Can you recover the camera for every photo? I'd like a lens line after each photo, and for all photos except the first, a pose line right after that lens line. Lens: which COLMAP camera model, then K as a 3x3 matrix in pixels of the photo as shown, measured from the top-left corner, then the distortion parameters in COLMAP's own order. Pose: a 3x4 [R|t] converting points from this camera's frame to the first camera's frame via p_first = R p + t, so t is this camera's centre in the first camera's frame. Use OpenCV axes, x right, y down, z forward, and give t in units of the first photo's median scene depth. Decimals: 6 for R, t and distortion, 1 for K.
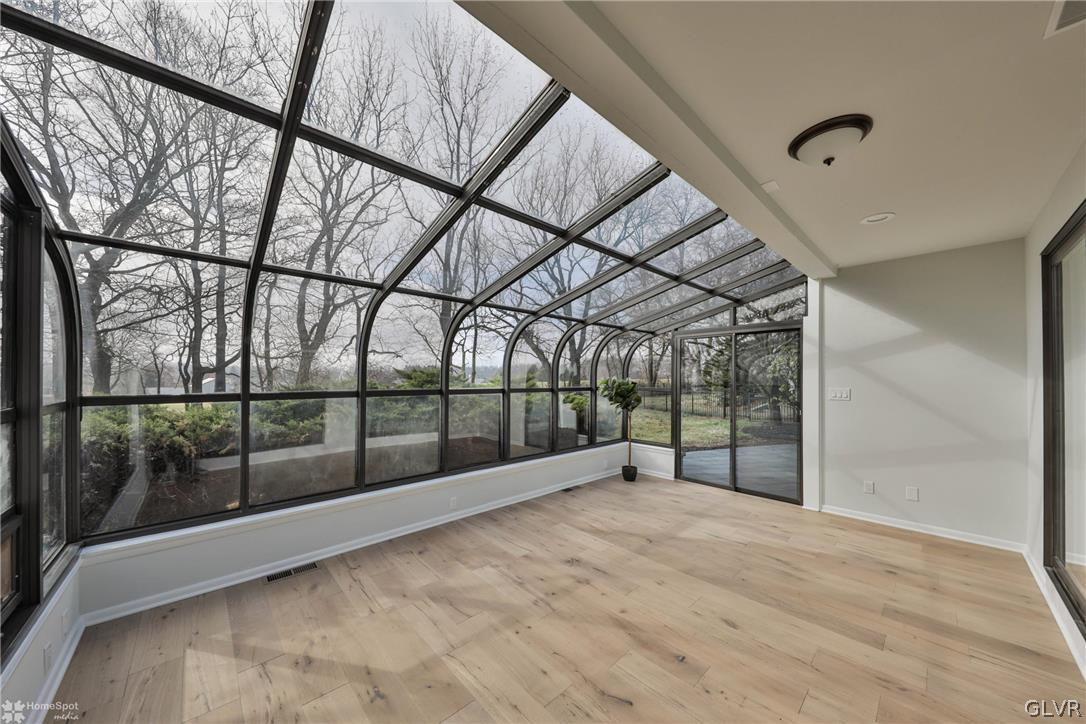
lens RADIAL K [[367.0, 0, 541.4], [0, 367.0, 374.9], [0, 0, 1]] dist [-0.001147, -0.000135]
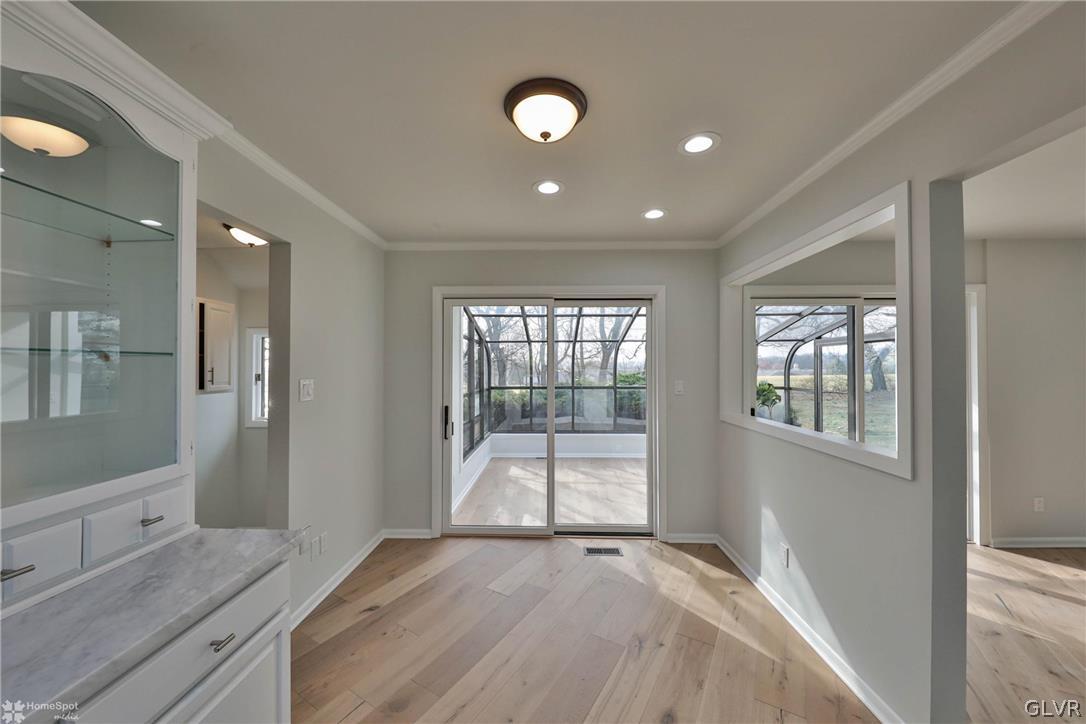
lens RADIAL K [[394.6, 0, 545.6], [0, 394.6, 363.4], [0, 0, 1]] dist [-0.001059, -0.000090]
pose [[0.713499, -0.014403, -0.700508, 0.787391], [0.011448, 0.999895, -0.008898, -0.054776], [0.700563, -0.001671, 0.713589, -0.591251]]
